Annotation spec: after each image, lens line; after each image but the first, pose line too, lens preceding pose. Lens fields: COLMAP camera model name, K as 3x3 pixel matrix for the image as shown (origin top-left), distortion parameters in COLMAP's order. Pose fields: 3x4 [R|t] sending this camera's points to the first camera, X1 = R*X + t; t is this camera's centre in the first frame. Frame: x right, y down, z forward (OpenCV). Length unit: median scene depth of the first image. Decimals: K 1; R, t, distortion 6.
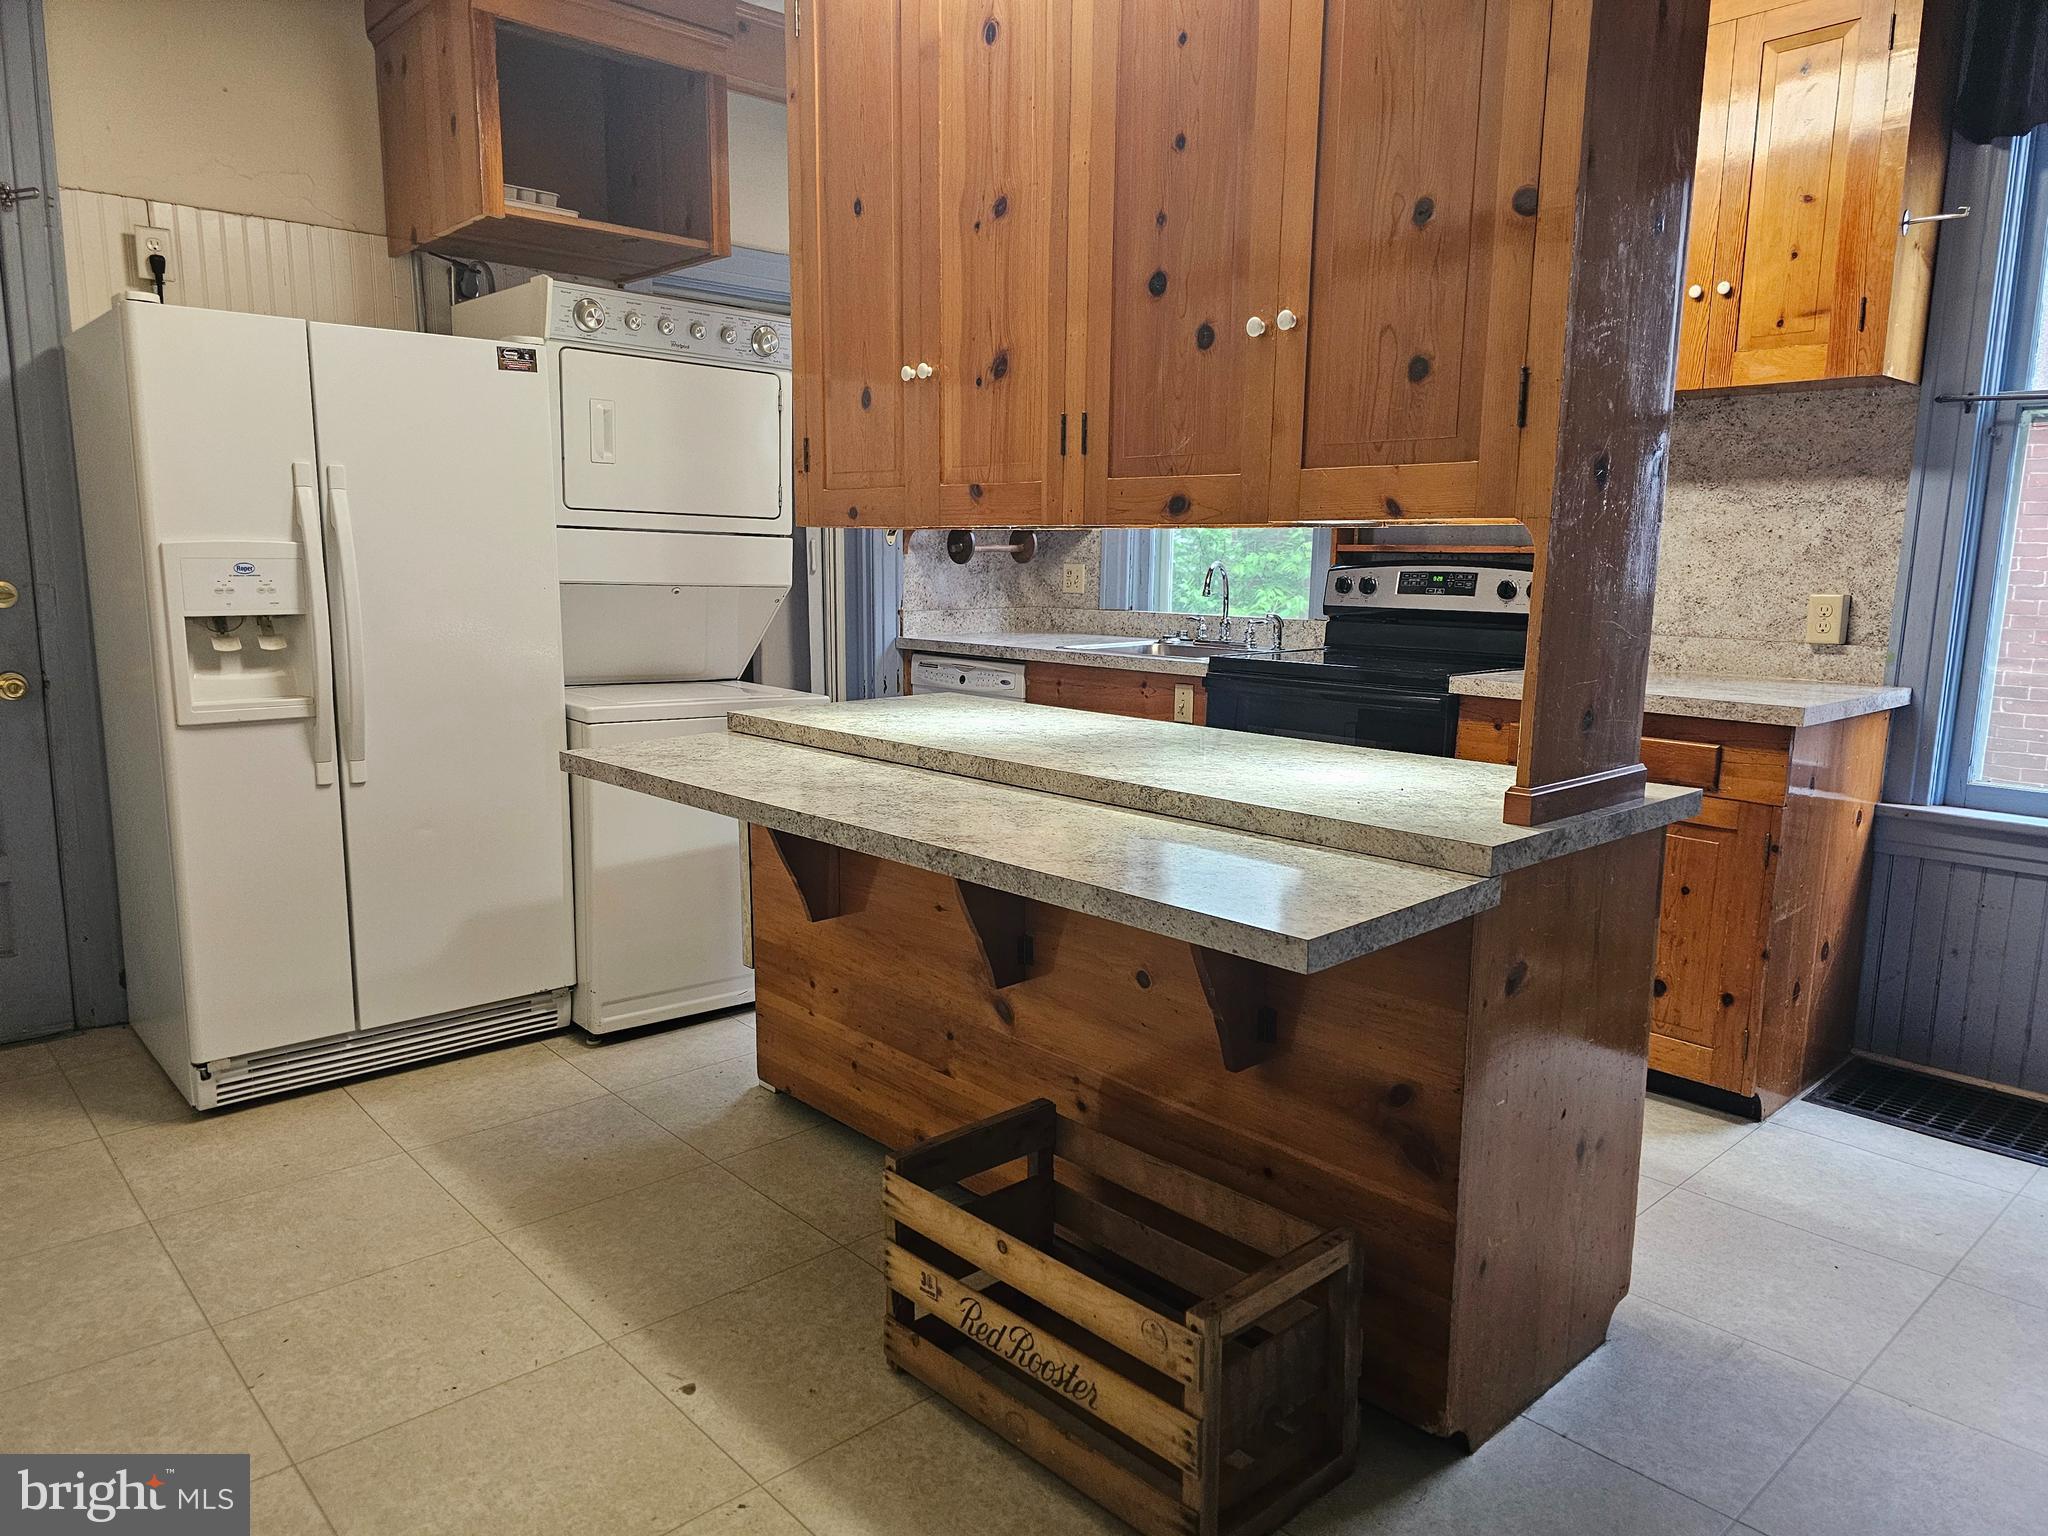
lens RADIAL K [[1382.6, 0, 1022.7], [0, 1382.6, 772.0], [0, 0, 1]] dist [0.042076, -0.031575]
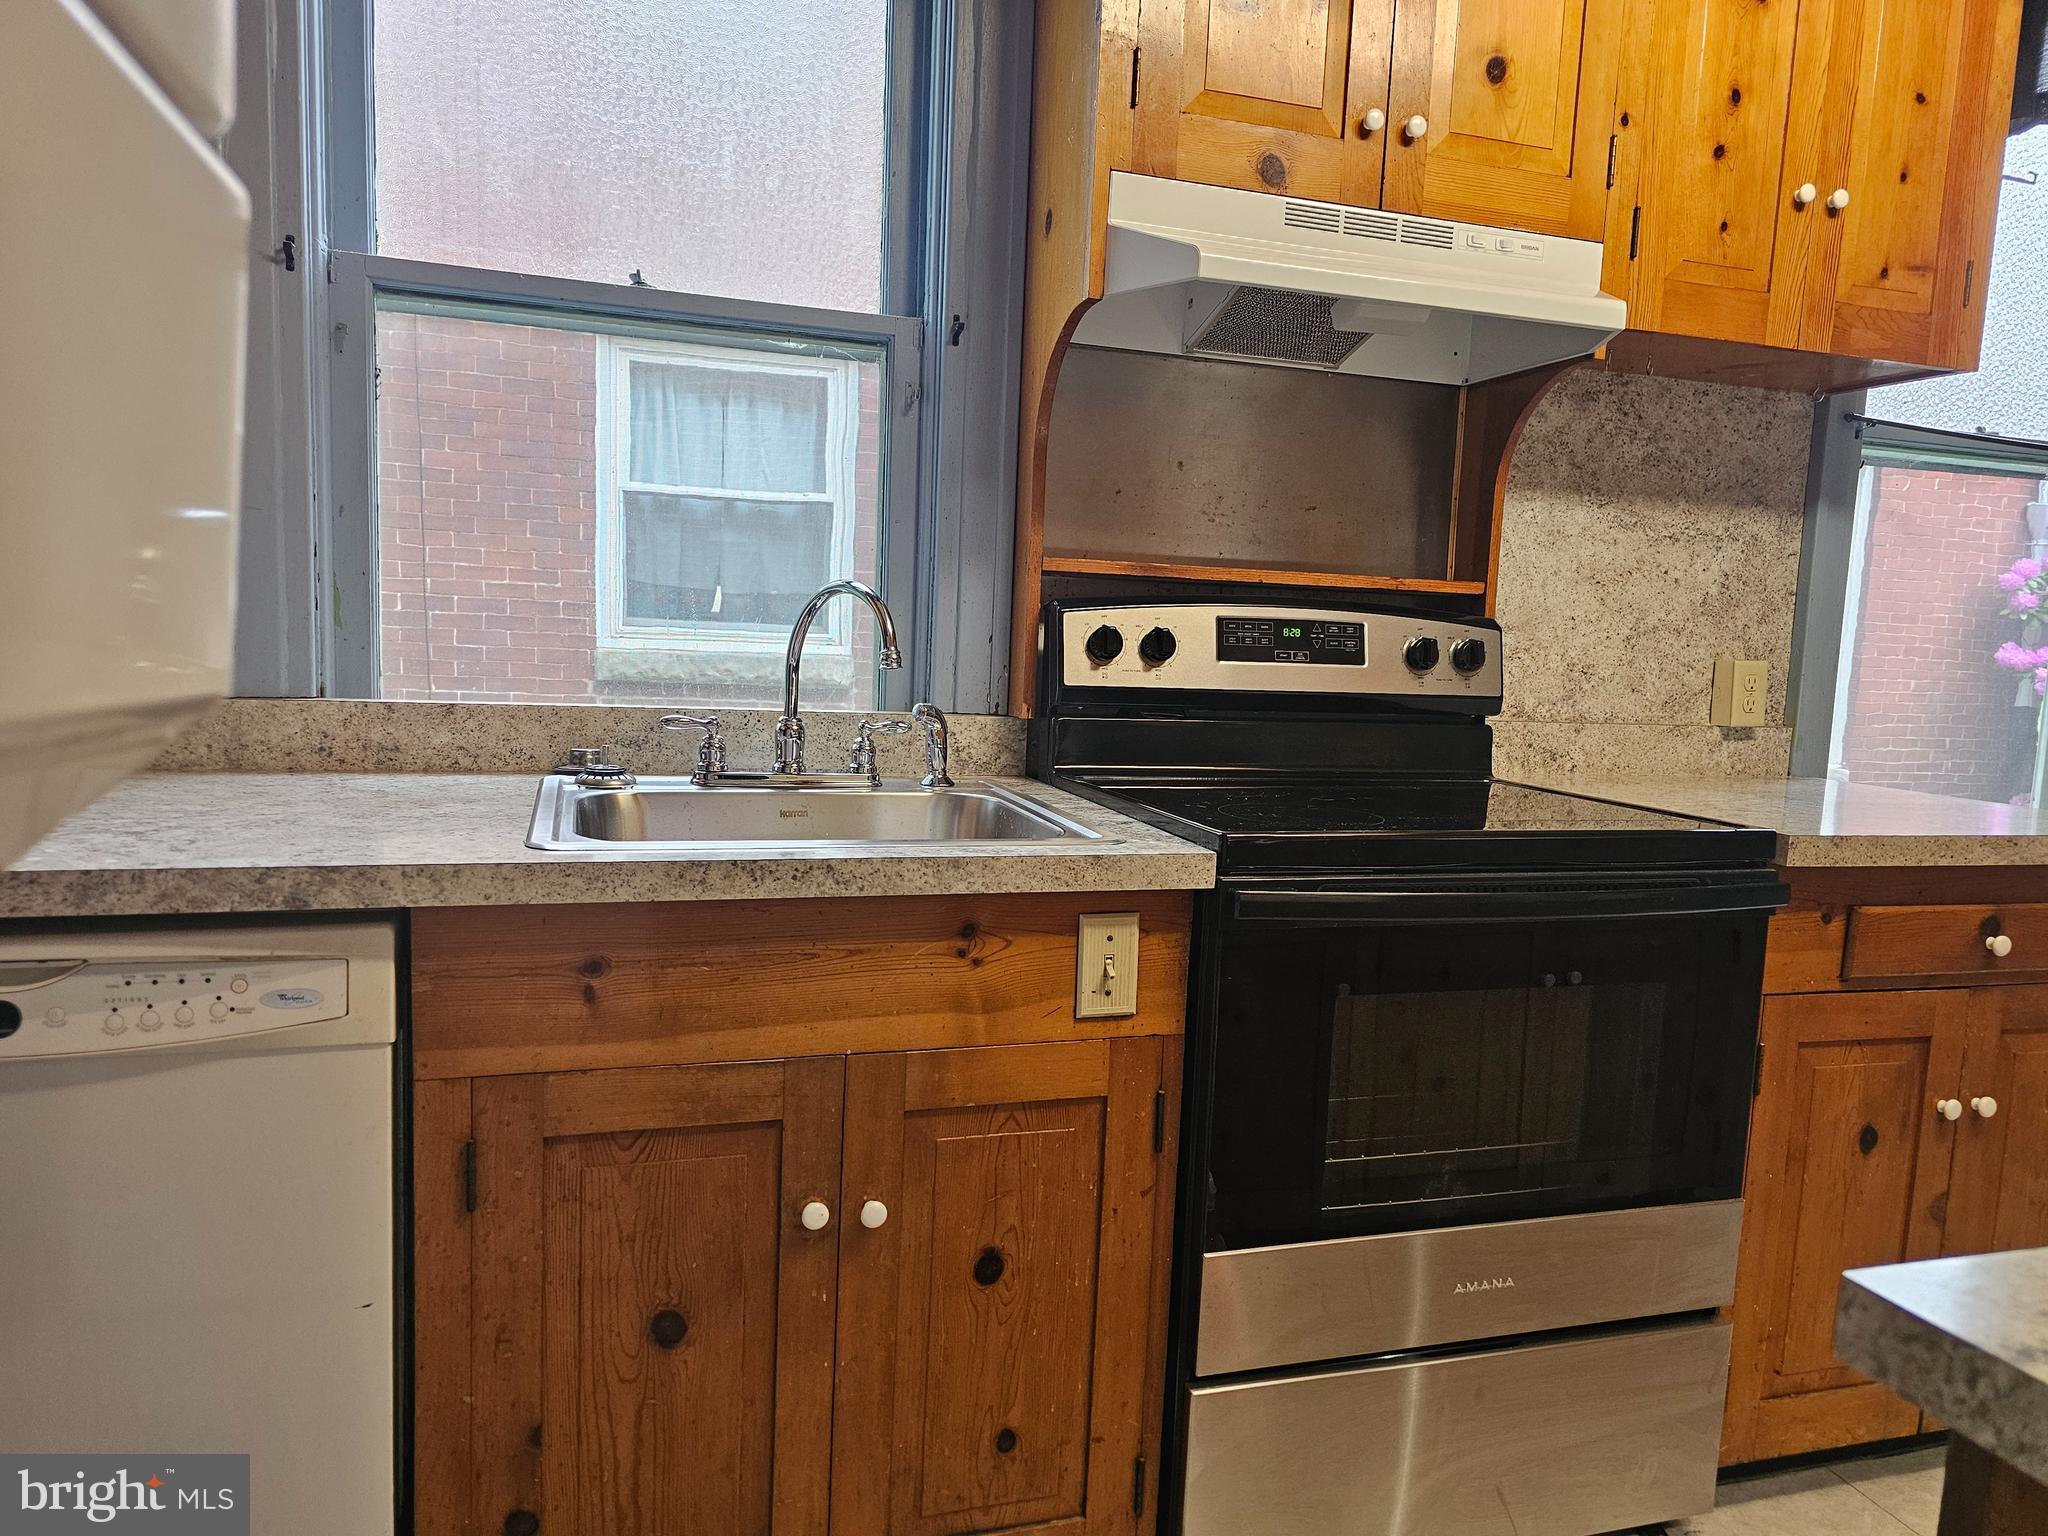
lens RADIAL K [[1382.6, 0, 1019.1], [0, 1382.6, 773.9], [0, 0, 1]] dist [0.042076, -0.031575]
pose [[0.432098, -0.092209, 0.897100, -0.252693], [0.106176, 0.993042, 0.050930, -0.140259], [-0.895555, 0.073244, 0.438882, 0.982379]]
